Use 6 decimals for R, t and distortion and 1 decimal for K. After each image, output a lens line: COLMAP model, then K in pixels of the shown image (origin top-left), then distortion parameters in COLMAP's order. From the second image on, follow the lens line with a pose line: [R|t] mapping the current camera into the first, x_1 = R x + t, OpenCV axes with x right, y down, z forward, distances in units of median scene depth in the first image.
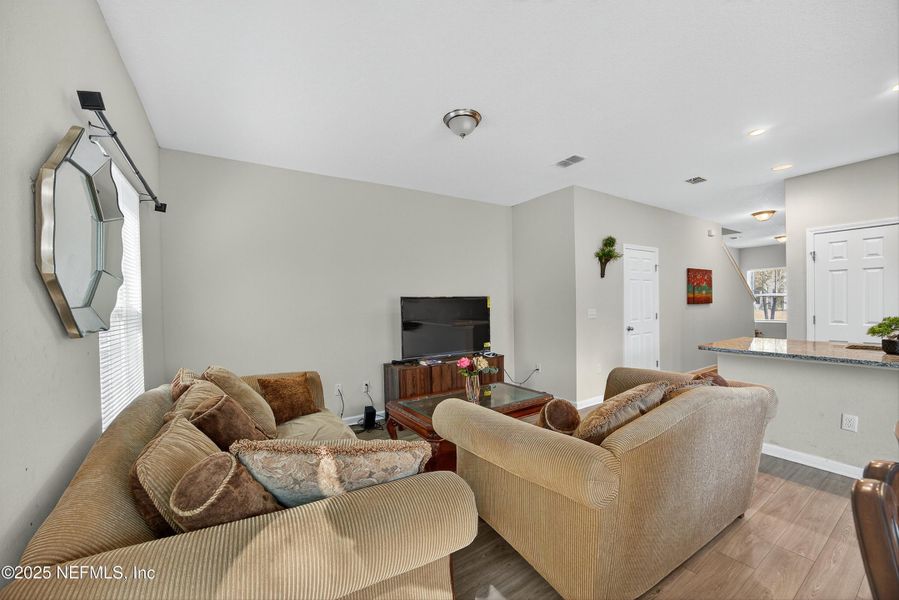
lens RADIAL K [[346.1, 0, 455.8], [0, 346.1, 301.1], [0, 0, 1]] dist [-0.000517, 0.000657]
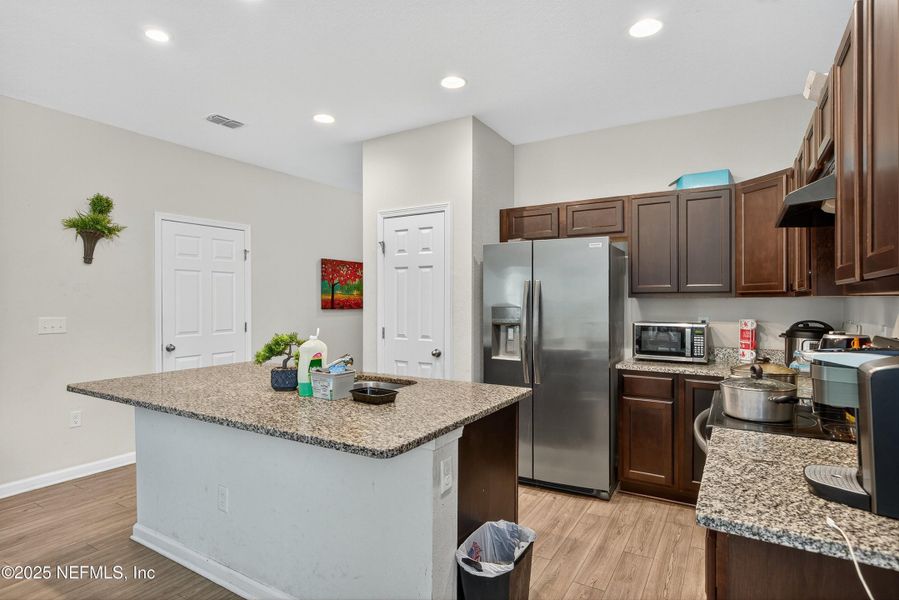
lens RADIAL K [[482.4, 0, 447.8], [0, 482.4, 300.8], [0, 0, 1]] dist [-0.015429, 0.000261]
pose [[0.907103, 0.012846, 0.420712, 0.505520], [-0.013258, 0.999910, -0.001947, -0.010723], [-0.420699, -0.003812, 0.907192, 0.002896]]
